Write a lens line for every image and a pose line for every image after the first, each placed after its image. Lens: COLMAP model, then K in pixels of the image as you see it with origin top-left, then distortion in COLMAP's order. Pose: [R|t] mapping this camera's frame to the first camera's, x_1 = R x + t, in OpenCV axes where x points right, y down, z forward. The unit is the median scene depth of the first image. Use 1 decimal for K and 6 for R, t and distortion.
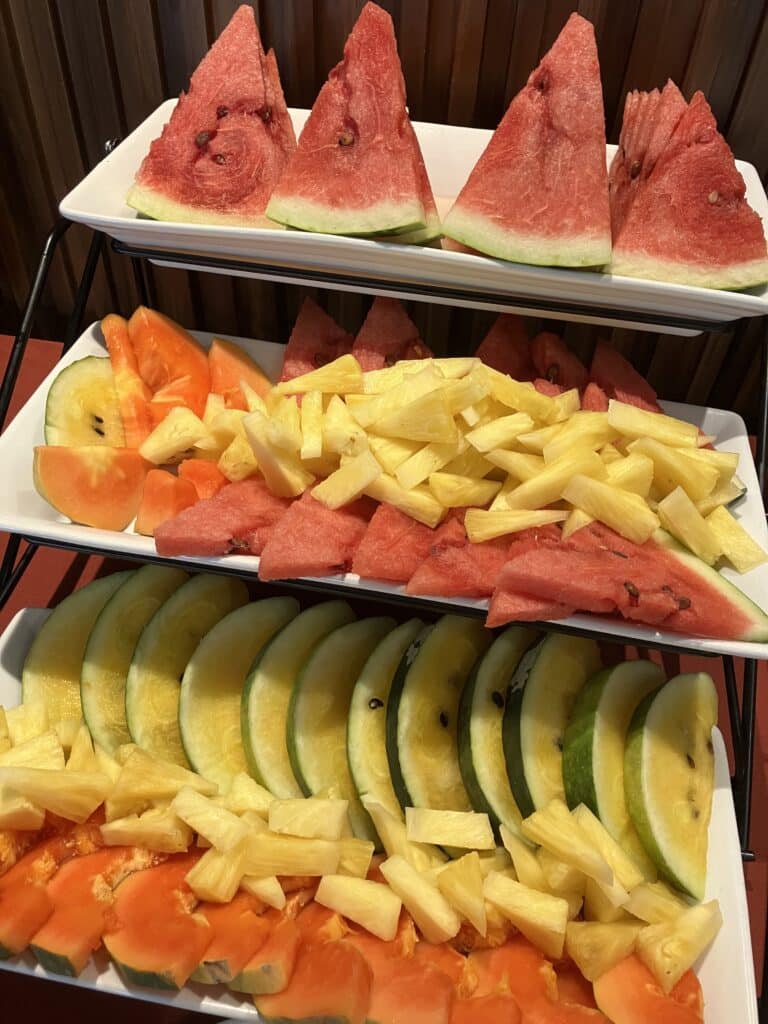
lens RADIAL K [[849.6, 0, 402.5], [0, 849.6, 514.9], [0, 0, 1]] dist [0.049542, -0.089893]
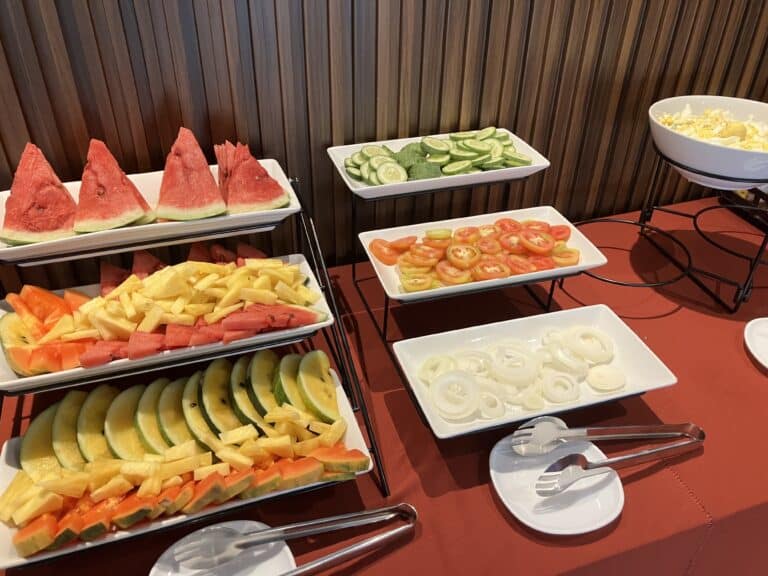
lens RADIAL K [[637.2, 0, 384.0], [0, 637.2, 288.0], [0, 0, 1]] dist [0.049542, -0.089893]
pose [[0.881969, -0.302980, 0.361019, -0.107835], [0.362471, 0.925636, -0.108690, 0.306397], [-0.301241, 0.226720, 0.926203, -0.887816]]
